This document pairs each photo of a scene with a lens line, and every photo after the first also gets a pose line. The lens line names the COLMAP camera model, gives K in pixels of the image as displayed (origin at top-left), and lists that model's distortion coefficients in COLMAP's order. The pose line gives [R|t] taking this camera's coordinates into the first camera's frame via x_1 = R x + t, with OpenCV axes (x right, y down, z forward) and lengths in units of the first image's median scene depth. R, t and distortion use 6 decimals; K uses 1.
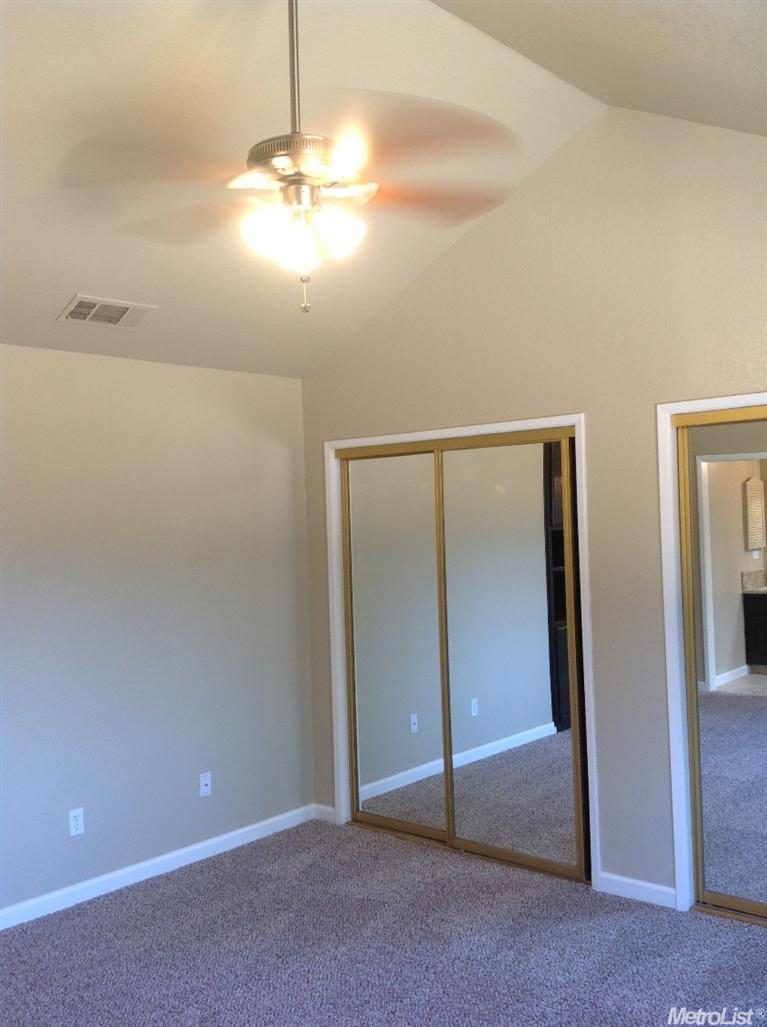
lens RADIAL K [[965.2, 0, 383.5], [0, 965.2, 513.5], [0, 0, 1]] dist [0.161349, -0.347191]
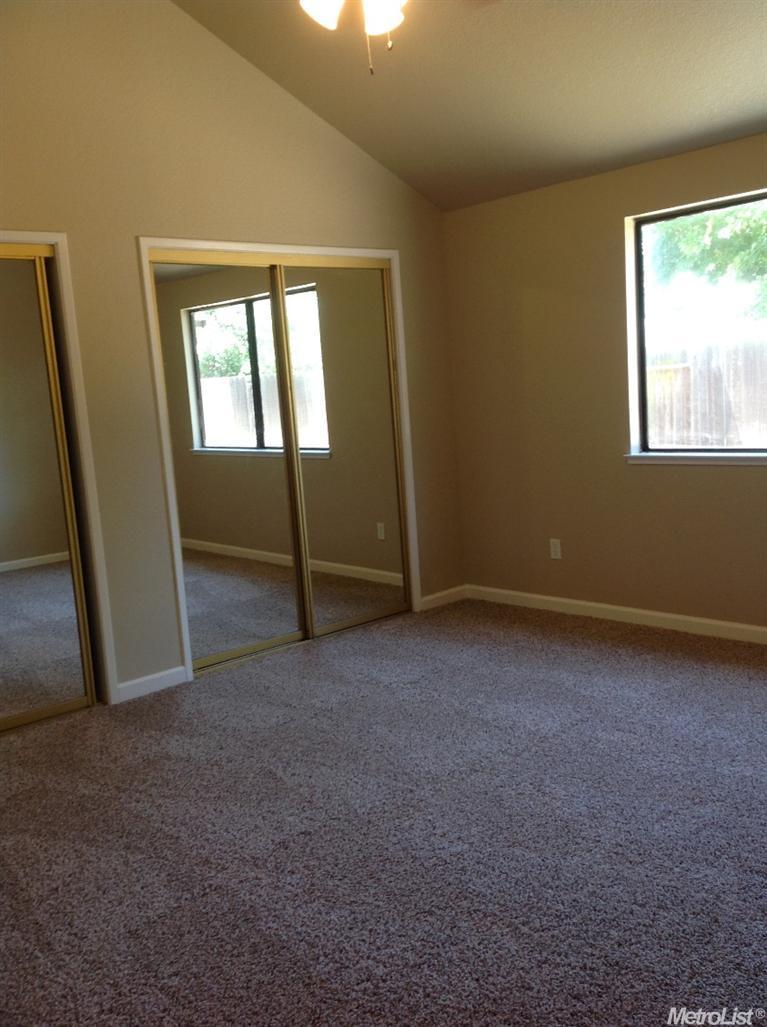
lens RADIAL K [[965.2, 0, 383.5], [0, 965.2, 513.5], [0, 0, 1]] dist [0.161349, -0.347191]
pose [[0.147017, -0.115850, 0.982326, -0.744679], [0.052204, 0.992642, 0.109253, 0.083655], [-0.987755, 0.035219, 0.151983, 0.554904]]
